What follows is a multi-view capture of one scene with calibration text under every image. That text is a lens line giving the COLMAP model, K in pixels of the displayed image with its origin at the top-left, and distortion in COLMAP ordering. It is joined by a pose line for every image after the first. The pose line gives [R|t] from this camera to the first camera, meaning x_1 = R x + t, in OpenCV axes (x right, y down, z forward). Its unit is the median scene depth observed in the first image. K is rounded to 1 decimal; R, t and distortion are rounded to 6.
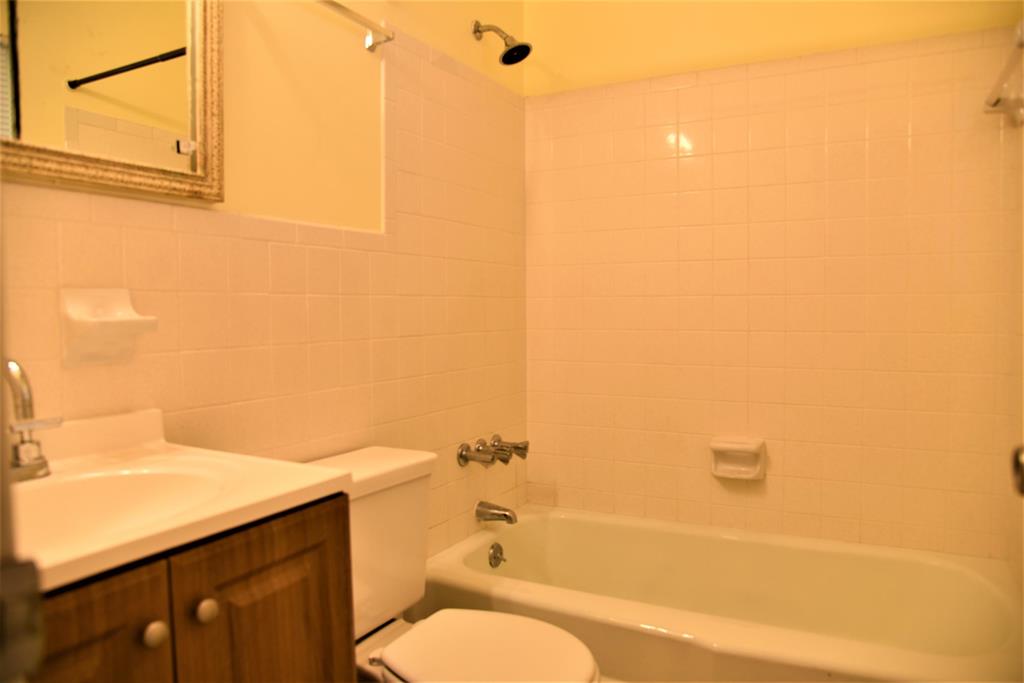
lens RADIAL K [[700.0, 0, 512.0], [0, 700.0, 341.5], [0, 0, 1]] dist [-0.110031, 0.060081]
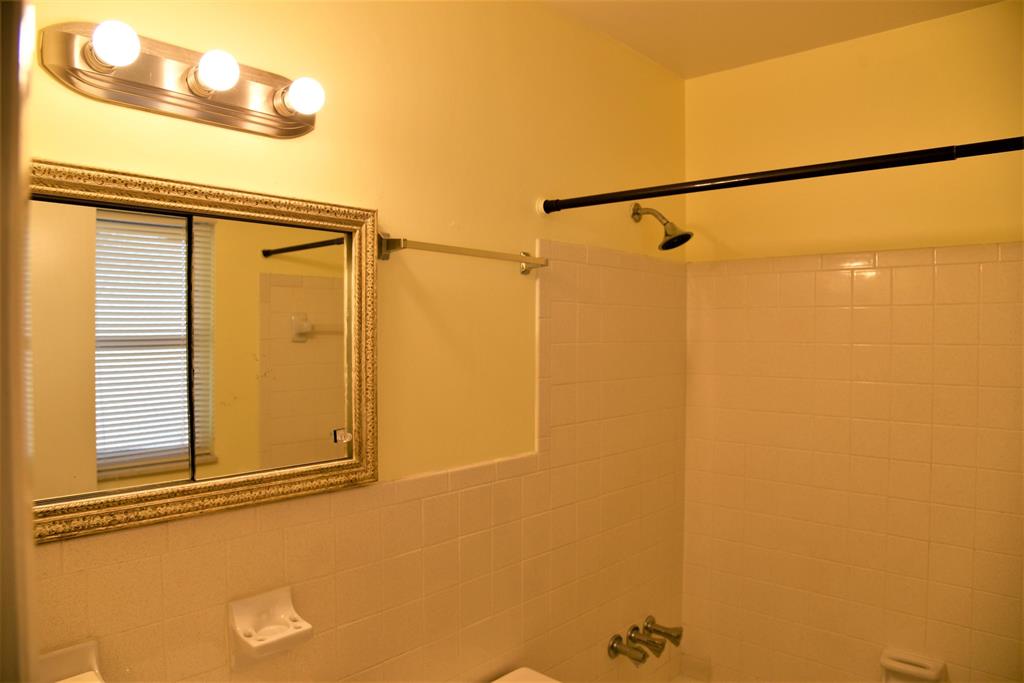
lens RADIAL K [[689.2, 0, 512.0], [0, 689.2, 341.5], [0, 0, 1]] dist [-0.124535, 0.047234]
pose [[0.971557, 0.010772, -0.236562, 0.016031], [-0.019816, 0.999159, -0.035887, -0.386256], [0.235977, 0.039554, 0.970953, 0.043734]]
